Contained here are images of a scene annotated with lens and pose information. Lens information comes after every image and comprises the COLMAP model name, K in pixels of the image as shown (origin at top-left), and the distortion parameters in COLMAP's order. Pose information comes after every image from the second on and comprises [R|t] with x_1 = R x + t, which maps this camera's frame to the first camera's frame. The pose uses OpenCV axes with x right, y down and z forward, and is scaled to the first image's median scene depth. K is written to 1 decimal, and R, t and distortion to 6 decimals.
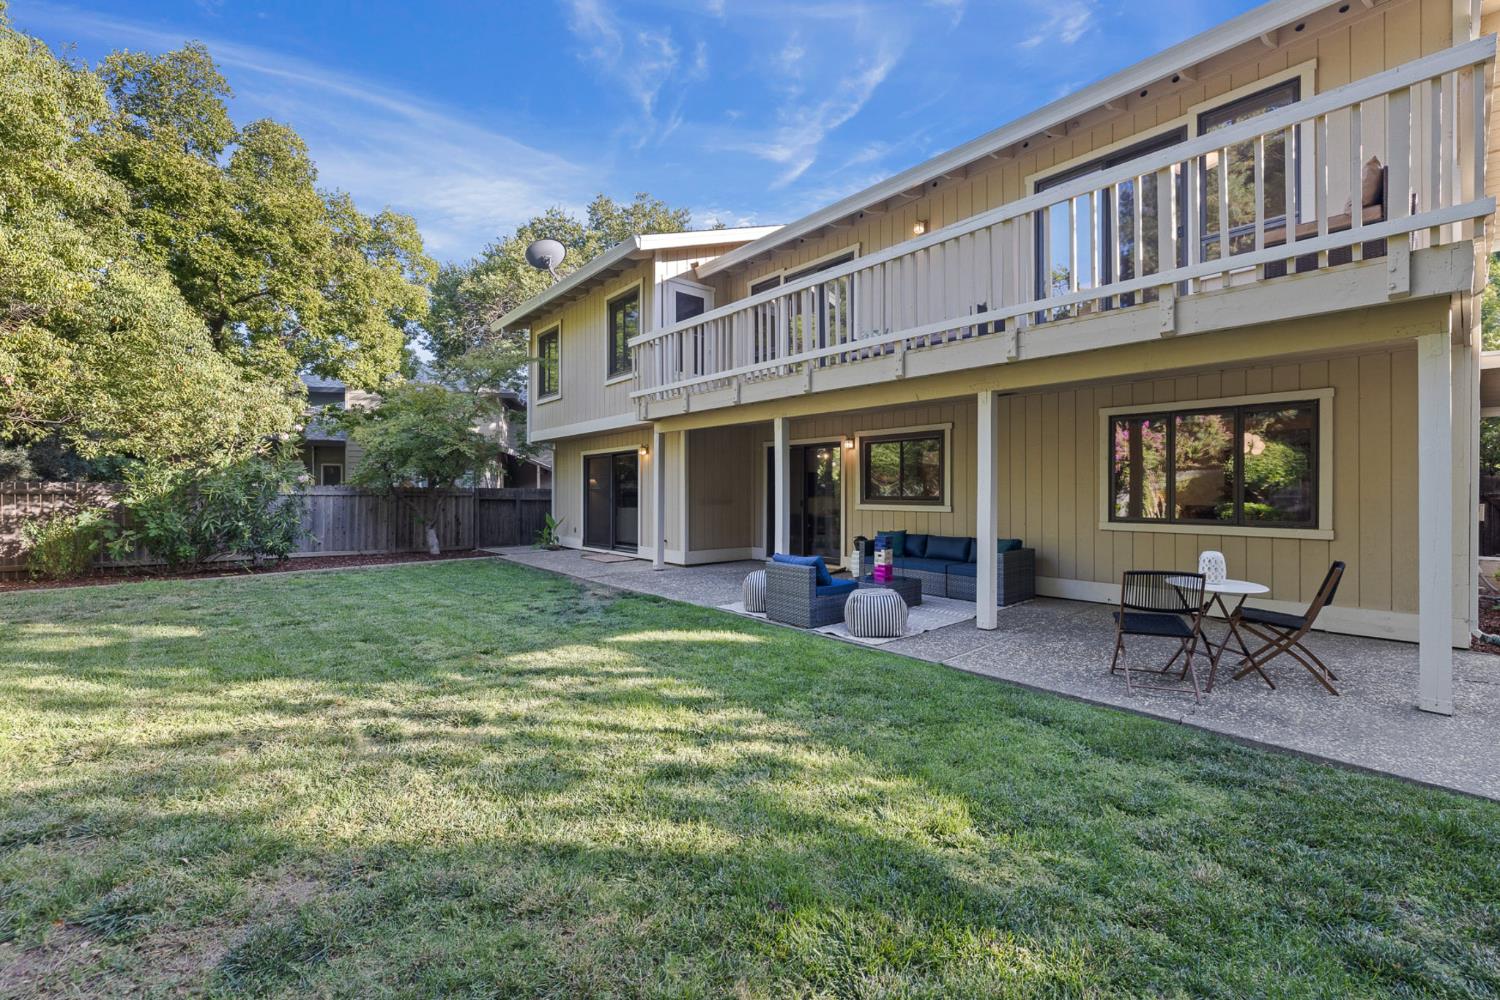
lens RADIAL K [[635.1, 0, 747.7], [0, 635.1, 505.8], [0, 0, 1]] dist [0.000807, -0.000078]
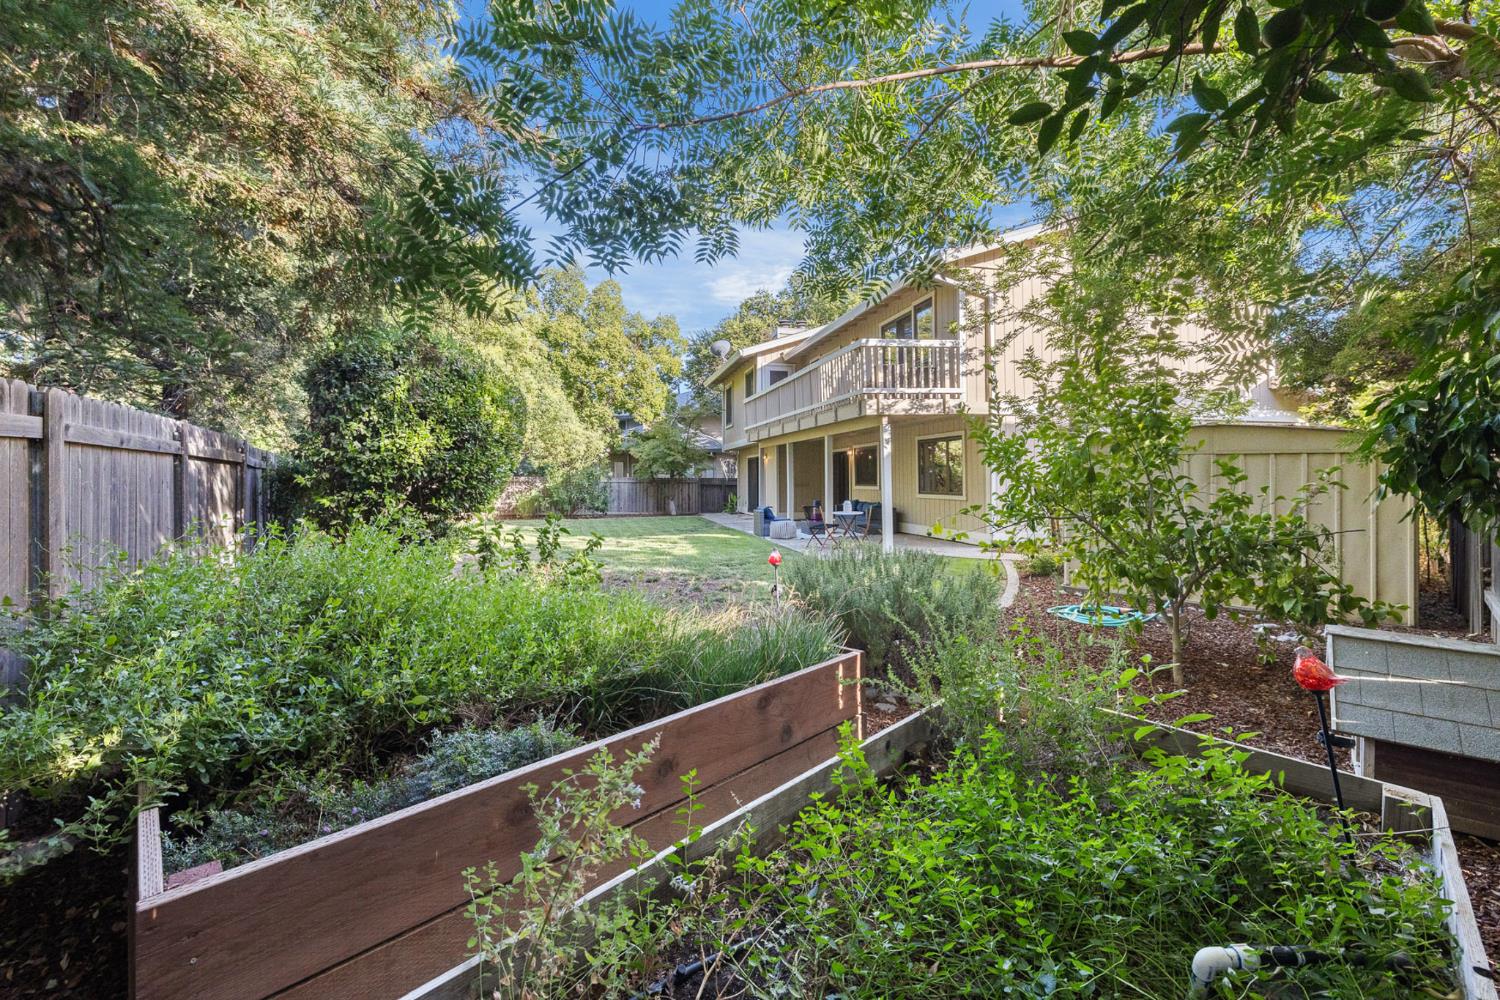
lens RADIAL K [[651.1, 0, 747.5], [0, 651.1, 482.4], [0, 0, 1]] dist [0.009675, 0.000021]
pose [[0.892590, -0.006220, -0.450827, 0.669196], [0.003506, 0.999970, -0.006856, 0.000503], [0.450856, 0.004539, 0.892585, -0.708332]]
